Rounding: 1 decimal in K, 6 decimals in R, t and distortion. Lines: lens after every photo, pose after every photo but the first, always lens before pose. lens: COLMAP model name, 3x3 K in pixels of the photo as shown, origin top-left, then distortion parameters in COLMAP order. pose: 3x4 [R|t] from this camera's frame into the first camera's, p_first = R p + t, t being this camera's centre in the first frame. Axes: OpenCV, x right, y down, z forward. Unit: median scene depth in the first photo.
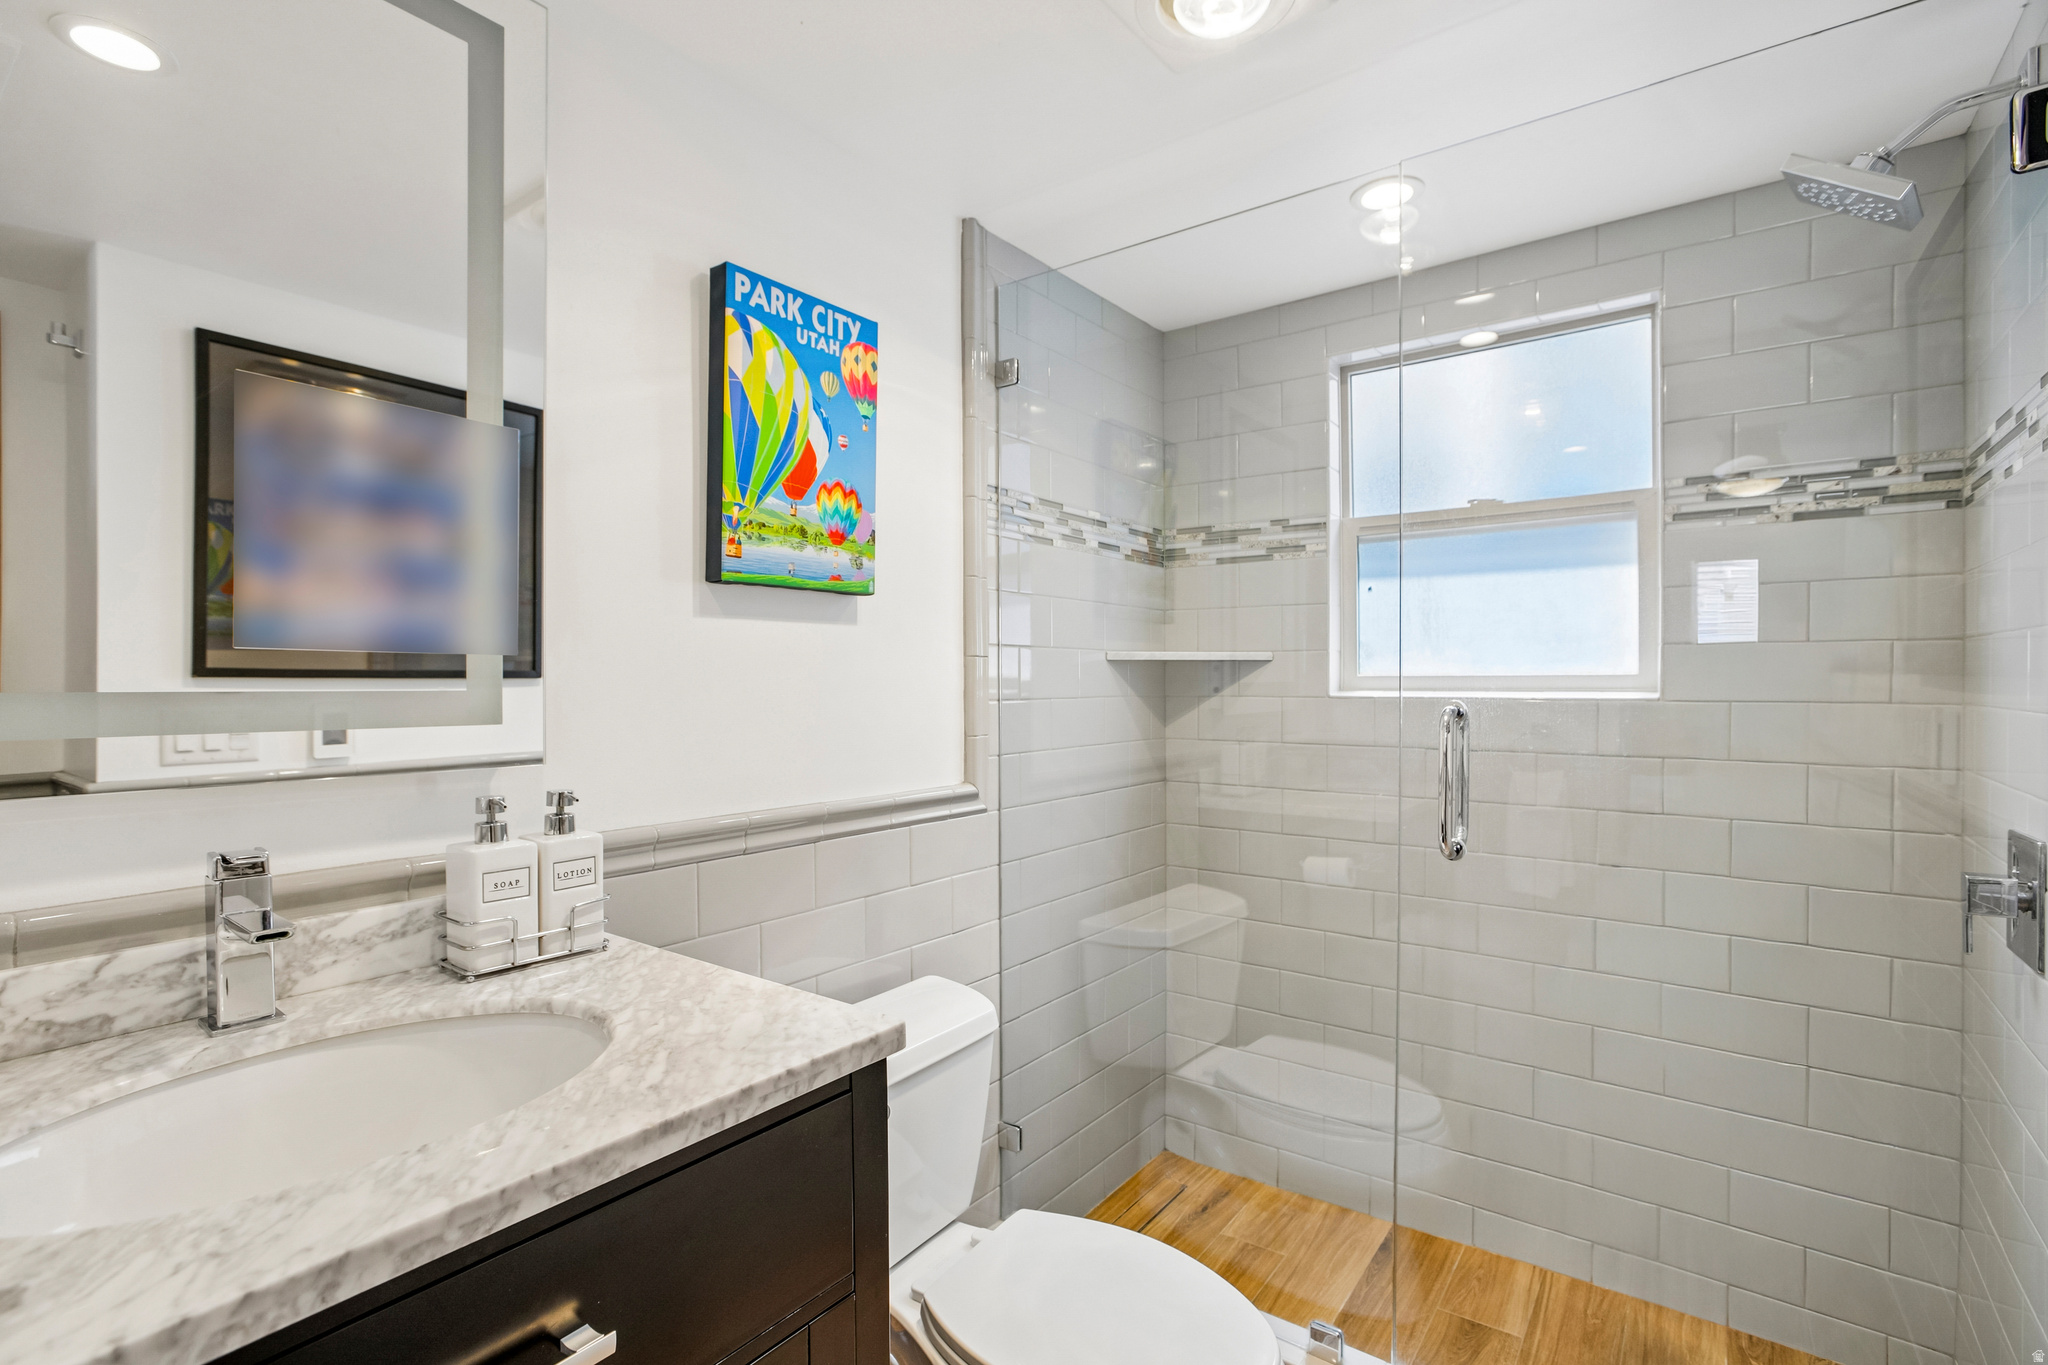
lens RADIAL K [[967.9, 0, 1018.2], [0, 967.9, 672.6], [0, 0, 1]] dist [-0.038657, 0.017050]
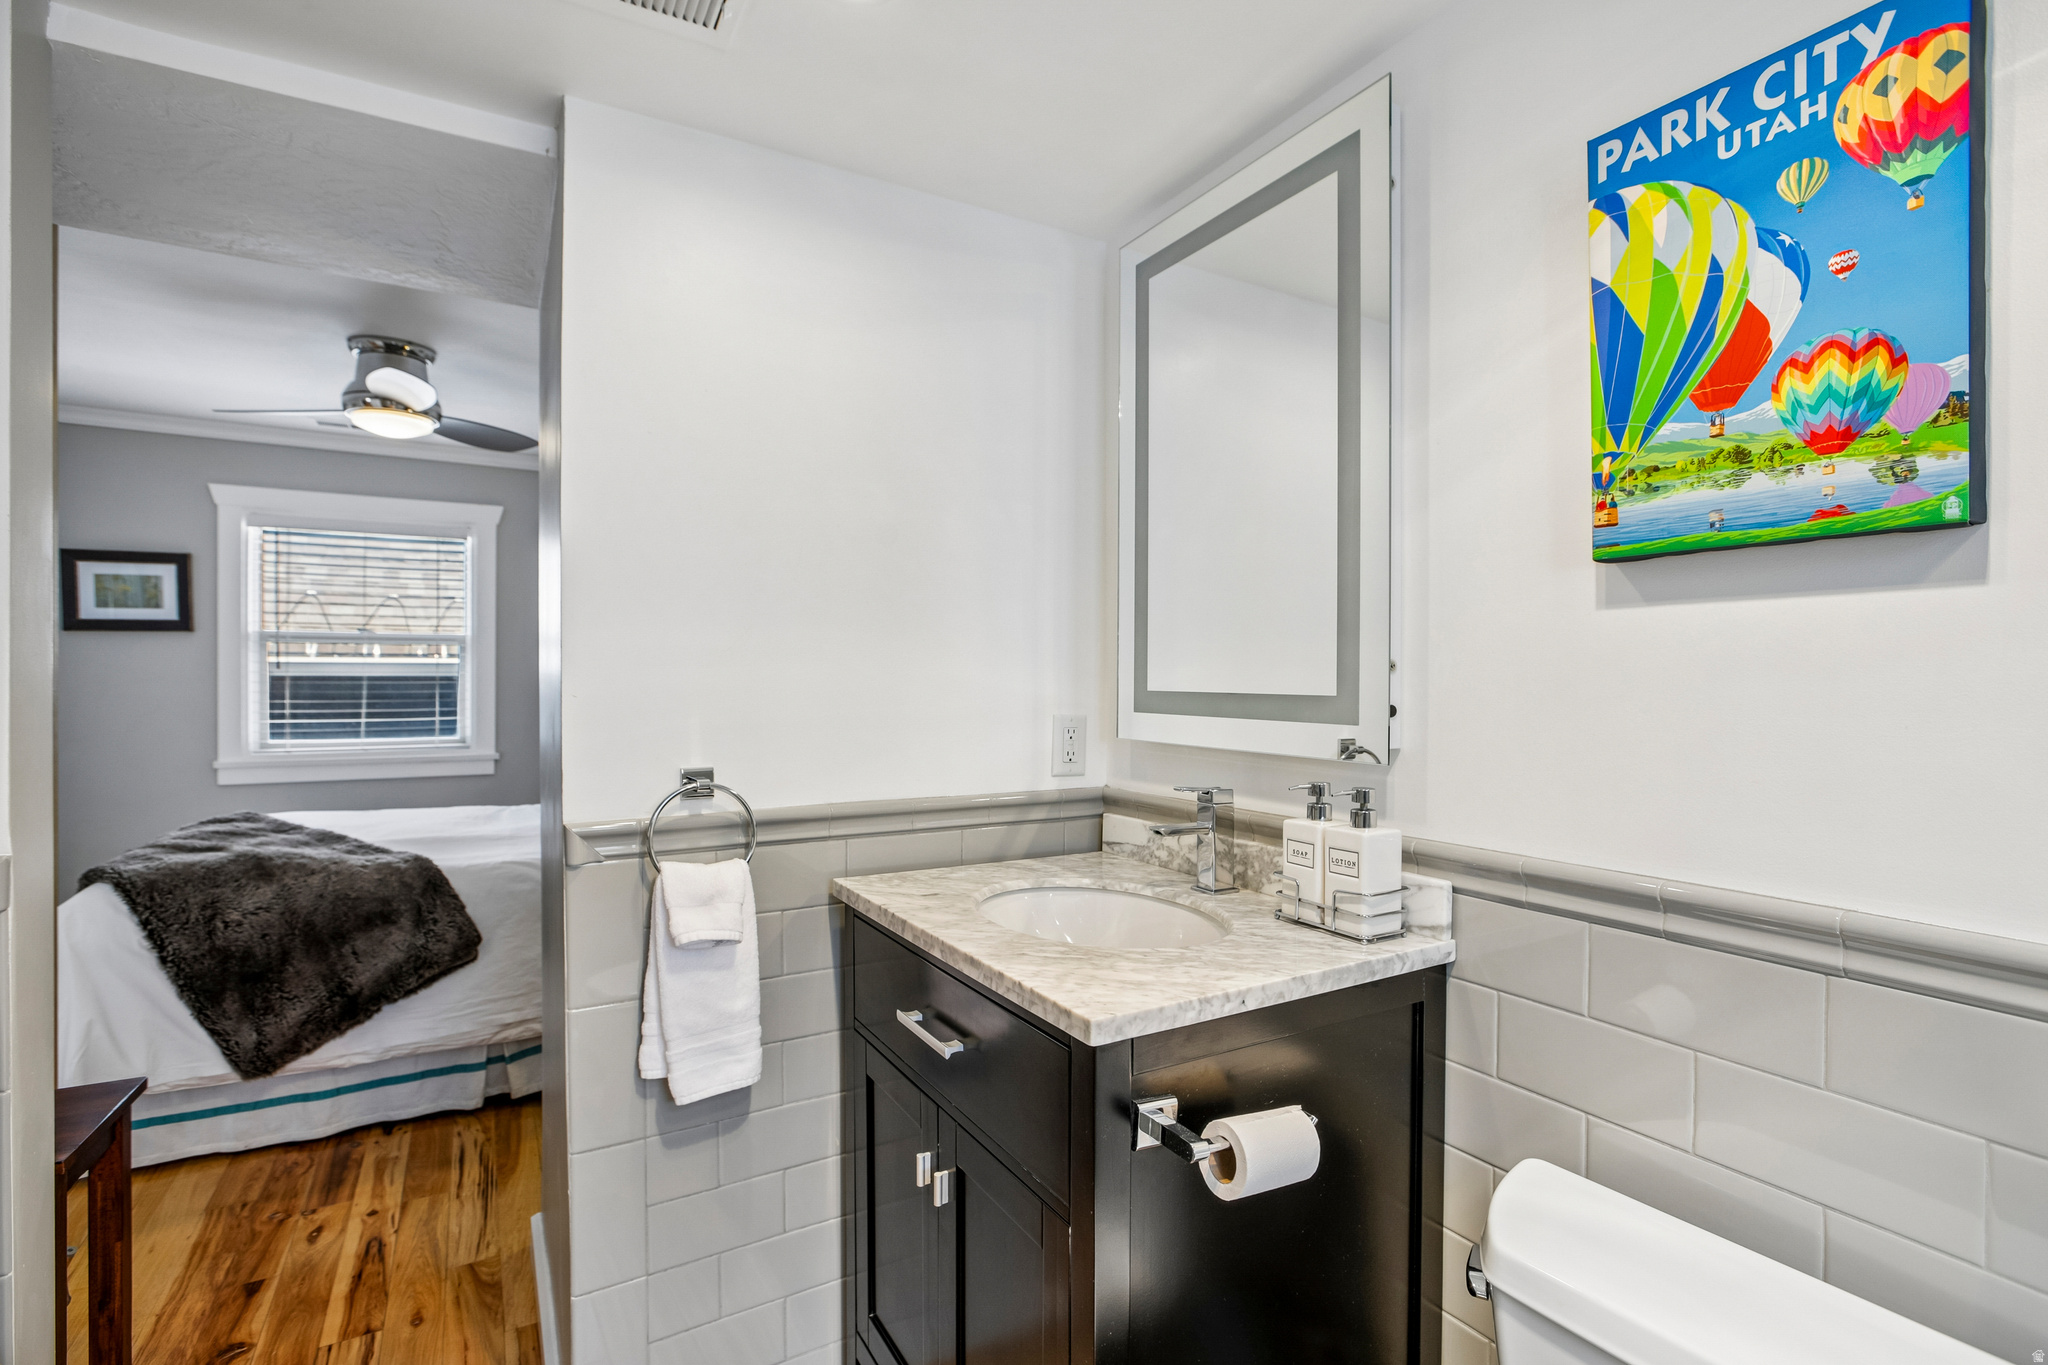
lens RADIAL K [[967.9, 0, 1018.2], [0, 967.9, 672.6], [0, 0, 1]] dist [-0.038657, 0.017050]
pose [[-0.402020, -0.002896, -0.915626, 0.550804], [0.007491, 0.999951, -0.006451, -0.005004], [0.915600, -0.009452, -0.401978, 0.855571]]
